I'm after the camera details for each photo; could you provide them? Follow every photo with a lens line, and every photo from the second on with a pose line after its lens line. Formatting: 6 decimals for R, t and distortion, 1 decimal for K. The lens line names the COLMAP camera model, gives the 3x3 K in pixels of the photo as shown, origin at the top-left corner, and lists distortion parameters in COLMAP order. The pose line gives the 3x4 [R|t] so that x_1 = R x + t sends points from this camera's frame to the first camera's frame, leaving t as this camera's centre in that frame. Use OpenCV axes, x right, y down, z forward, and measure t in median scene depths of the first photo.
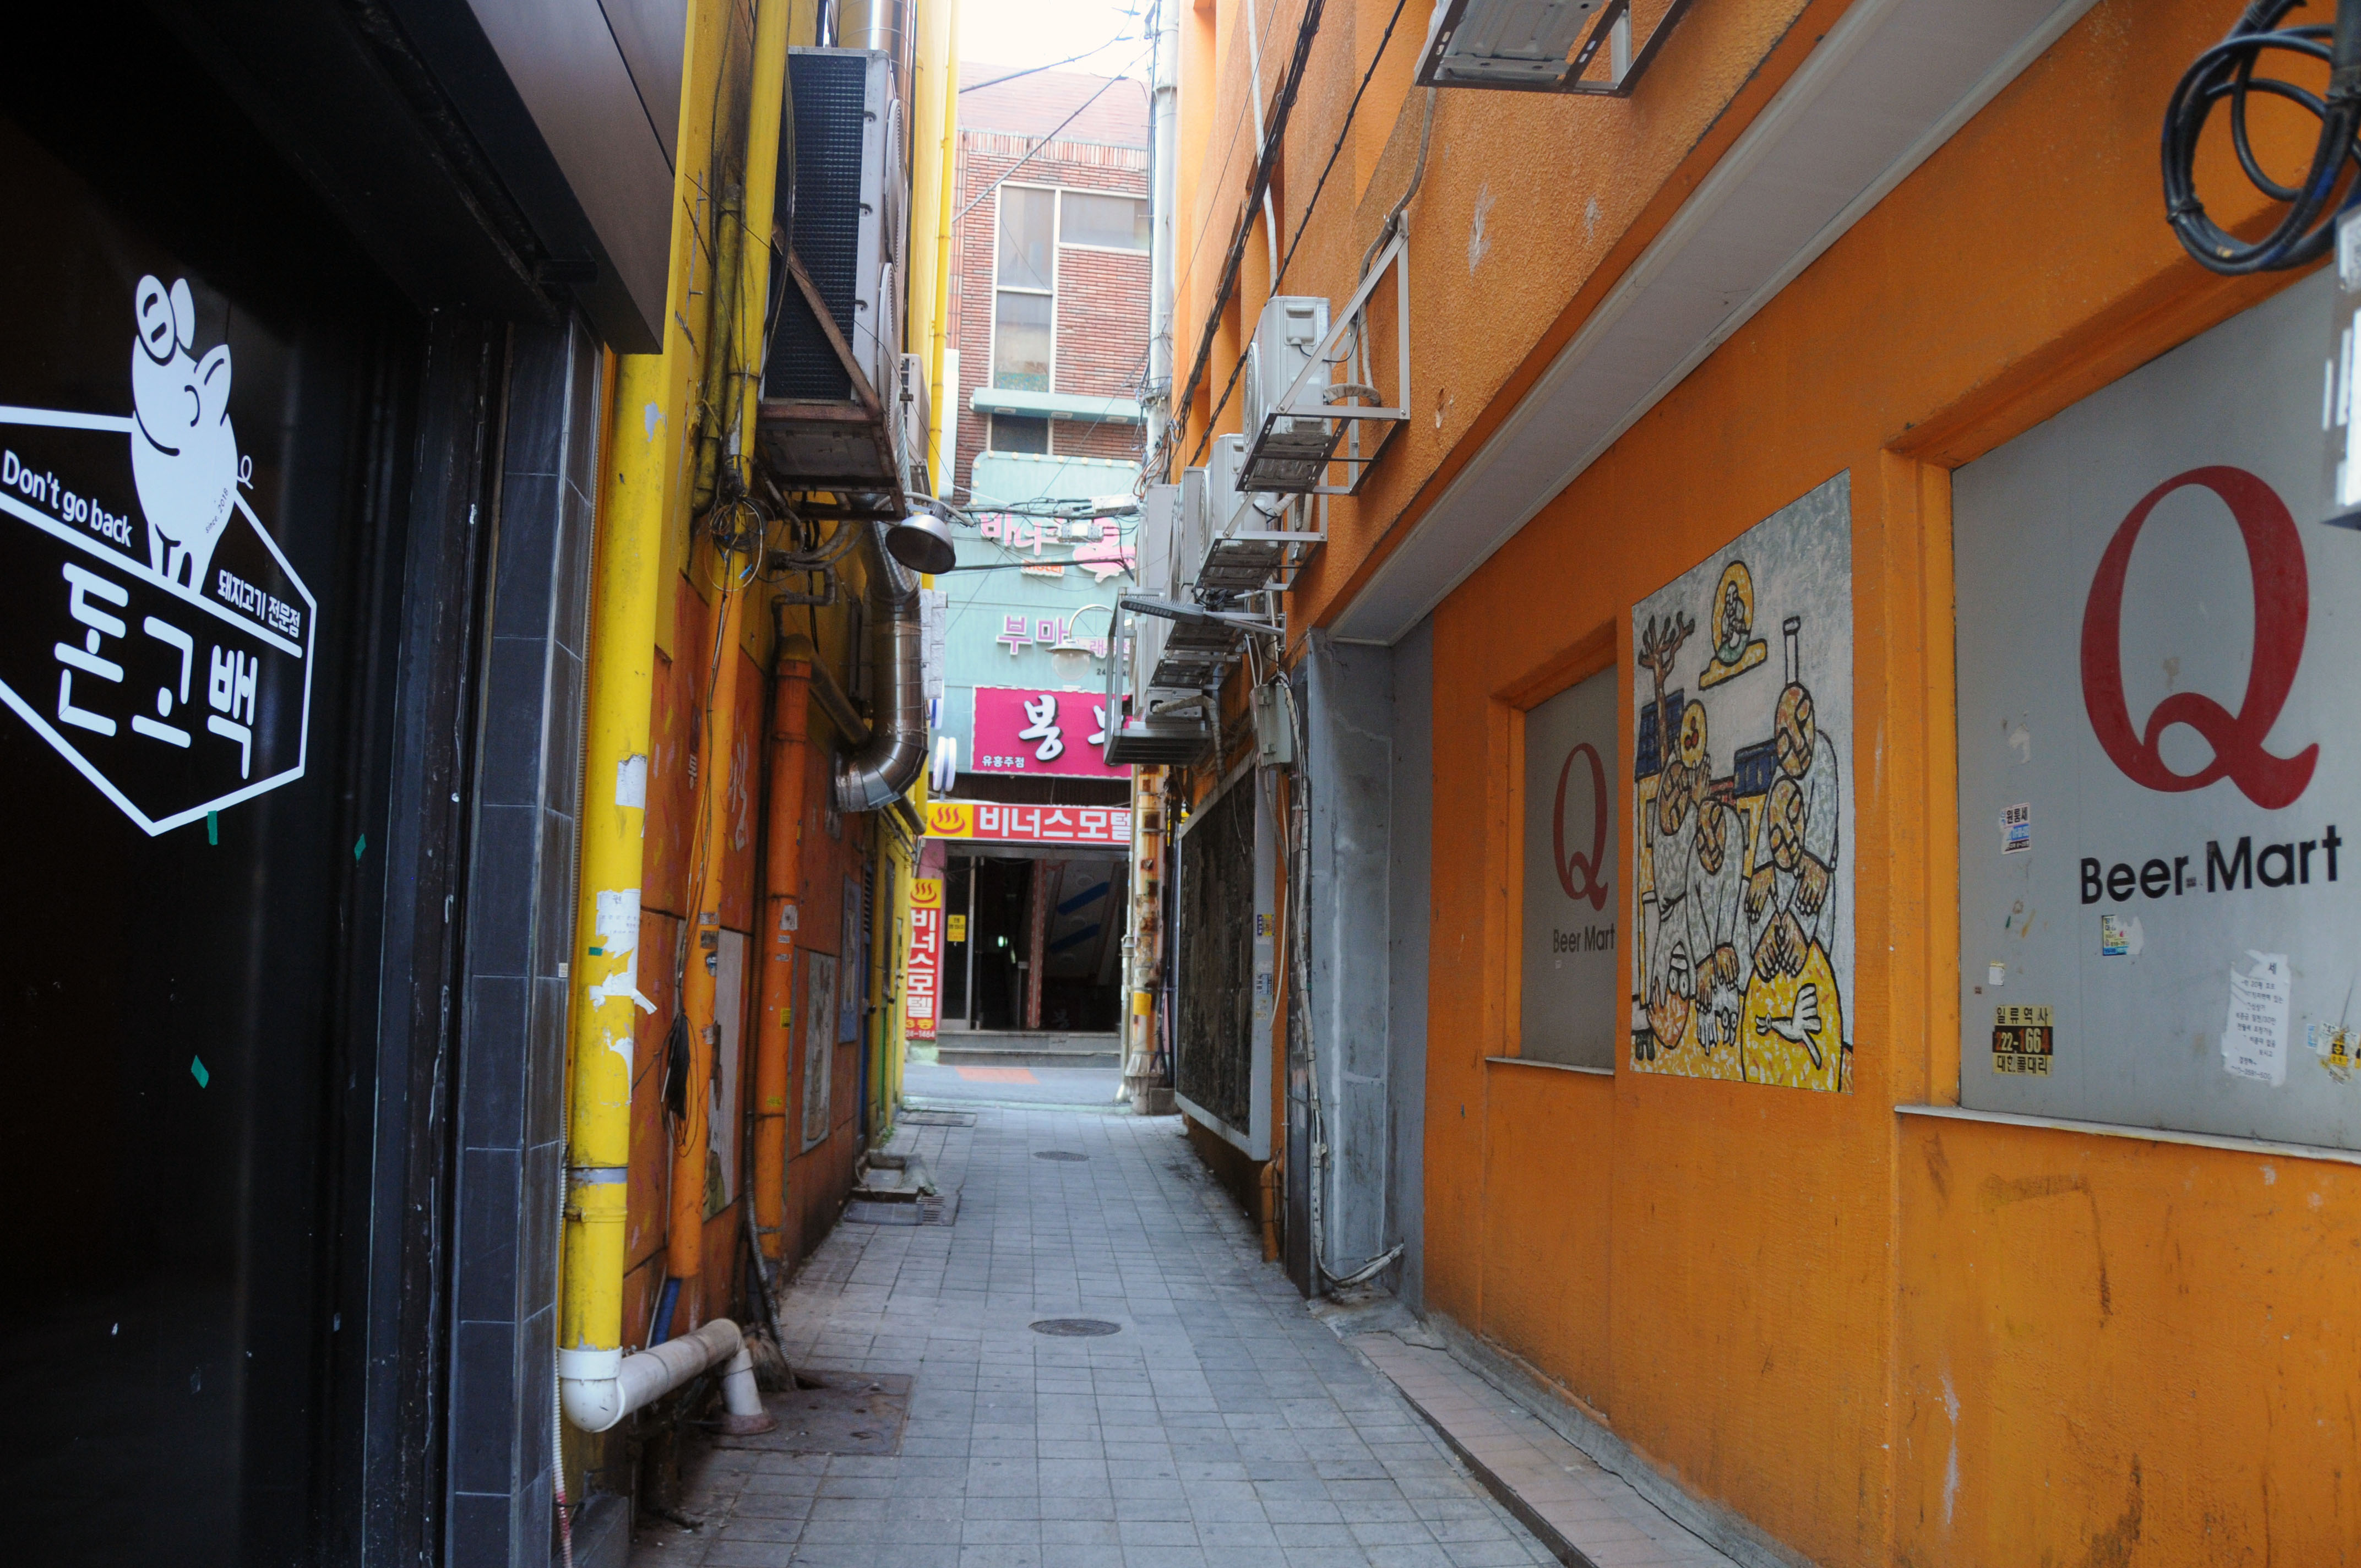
lens RADIAL K [[1895.4, 0, 1112.2], [0, 1895.4, 845.0], [0, 0, 1]] dist [-0.166742, 0.129184]
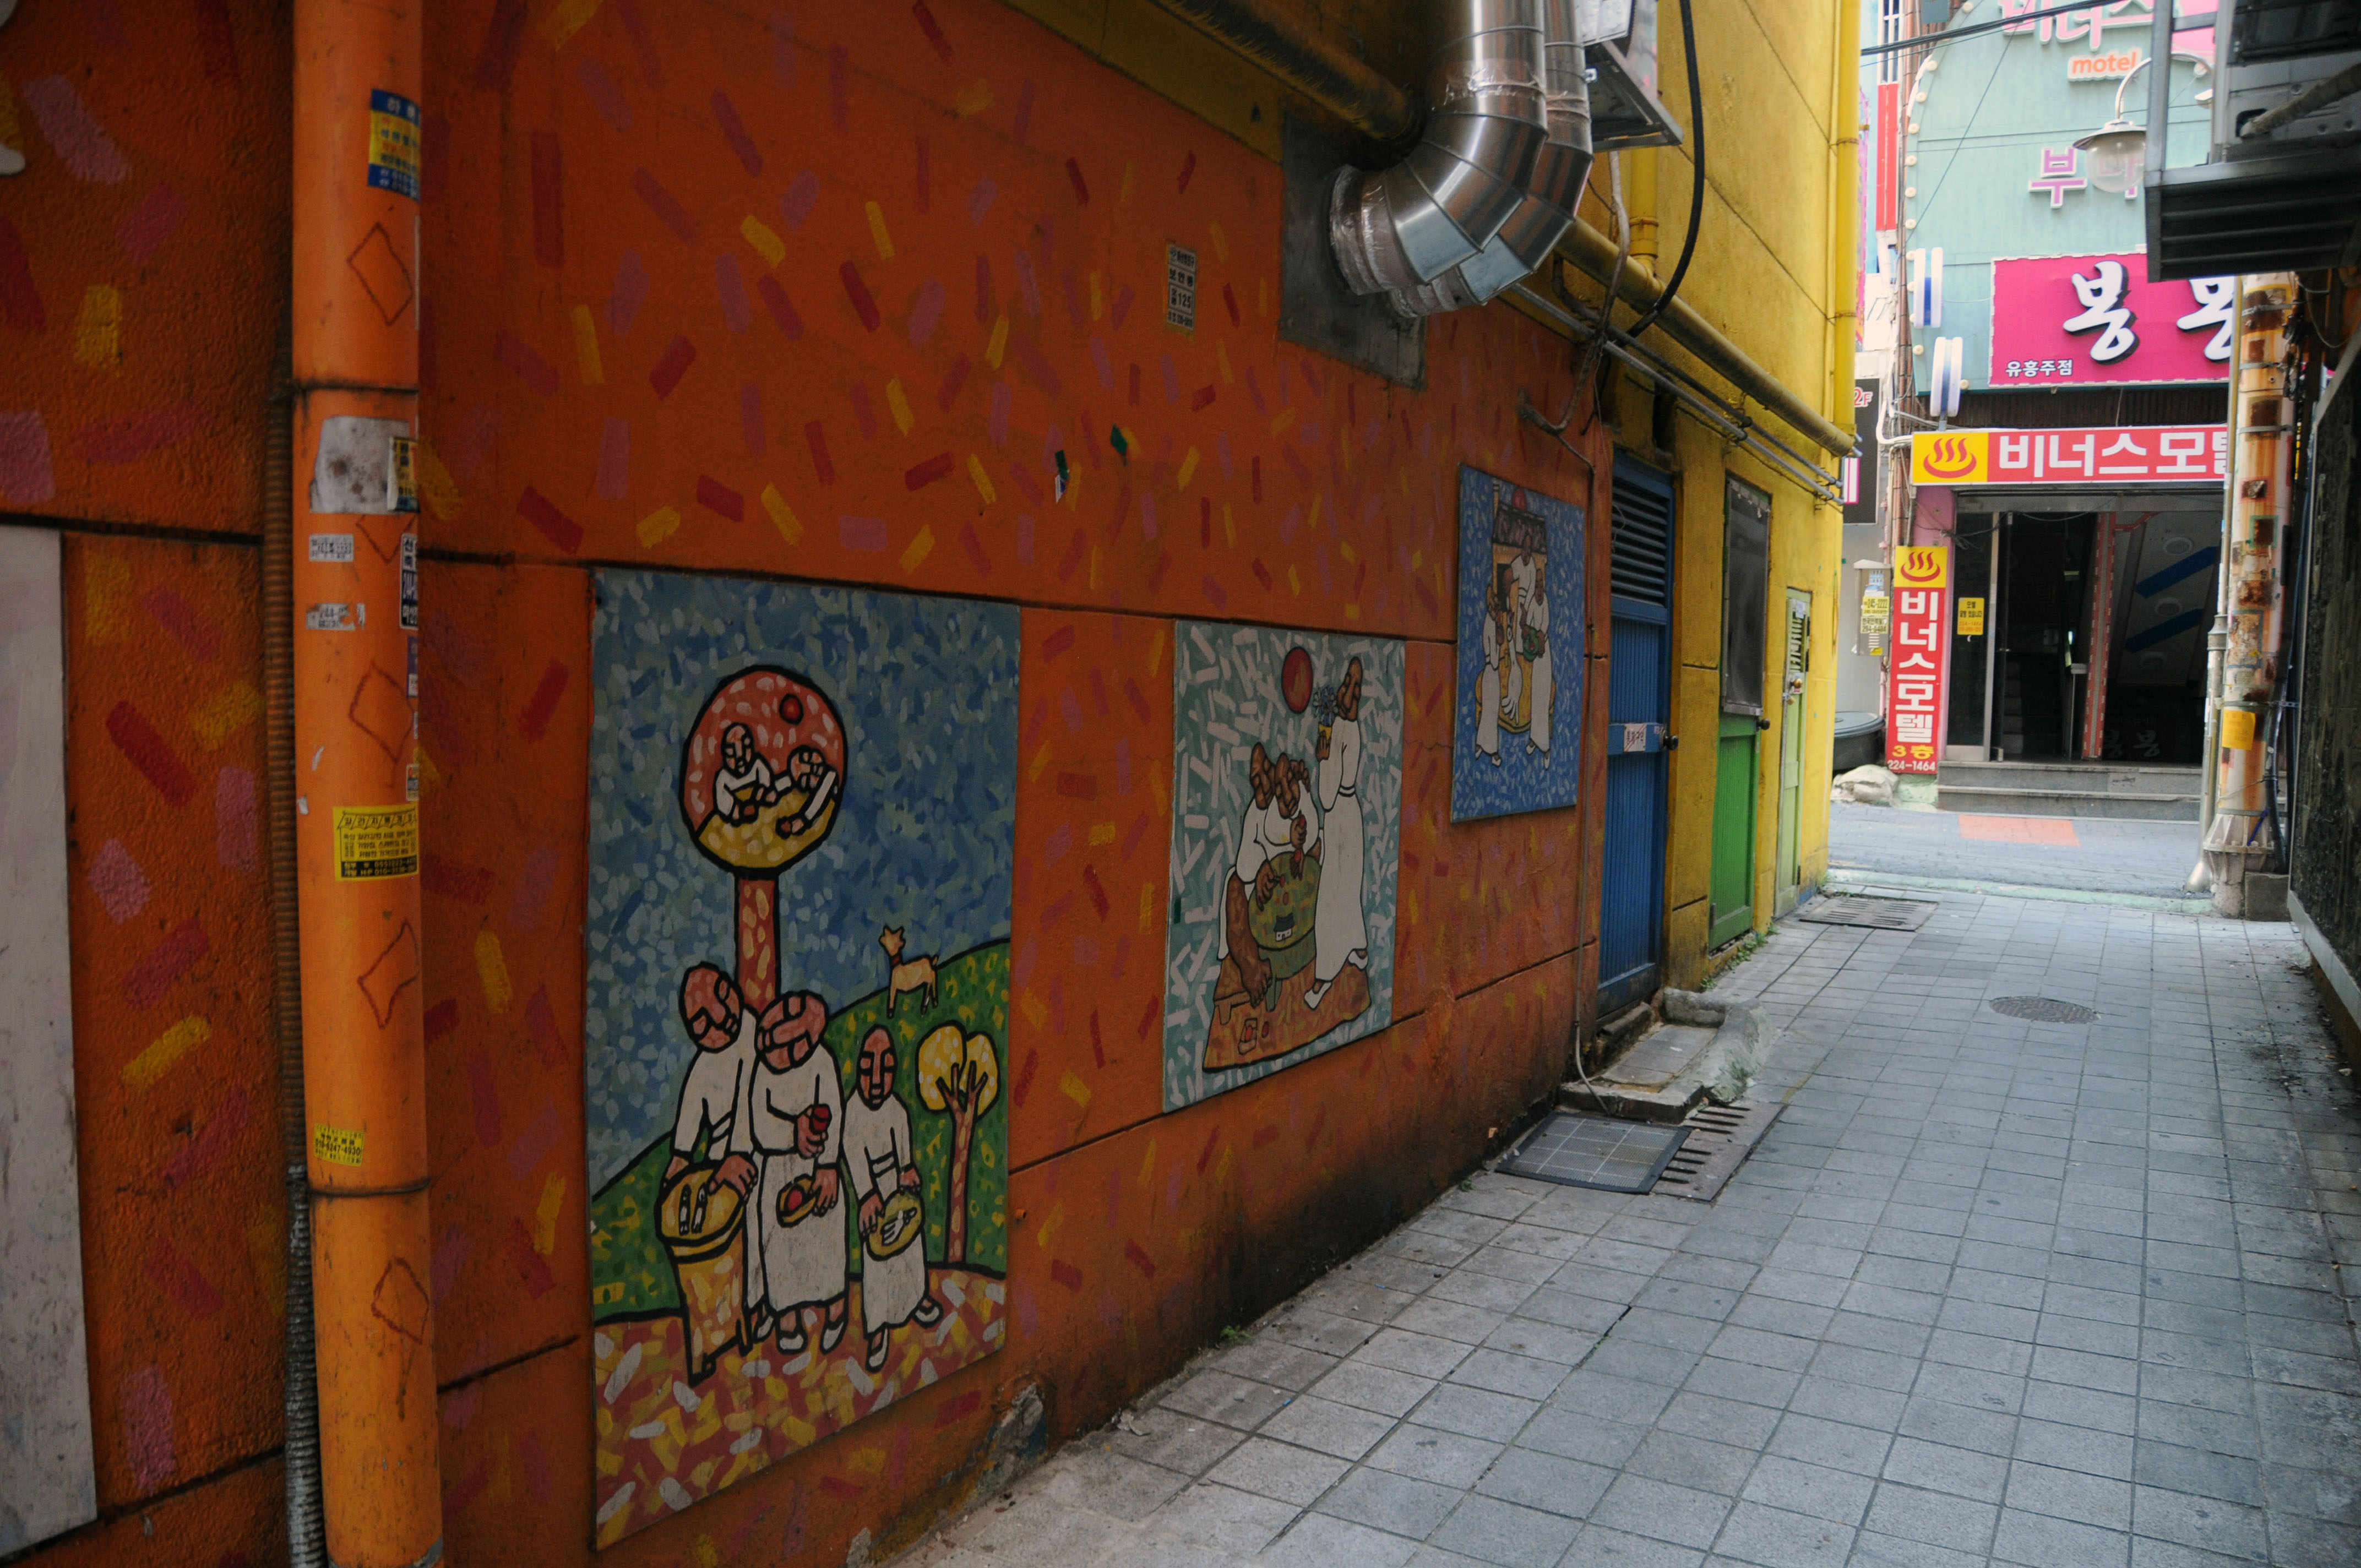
lens RADIAL K [[1895.4, 0, 1112.2], [0, 1895.4, 845.0], [0, 0, 1]] dist [-0.166742, 0.129184]
pose [[0.842931, 0.033982, -0.536947, 0.018507], [0.048322, 0.989188, 0.138462, 0.019036], [0.535847, -0.142660, 0.832175, 0.261861]]
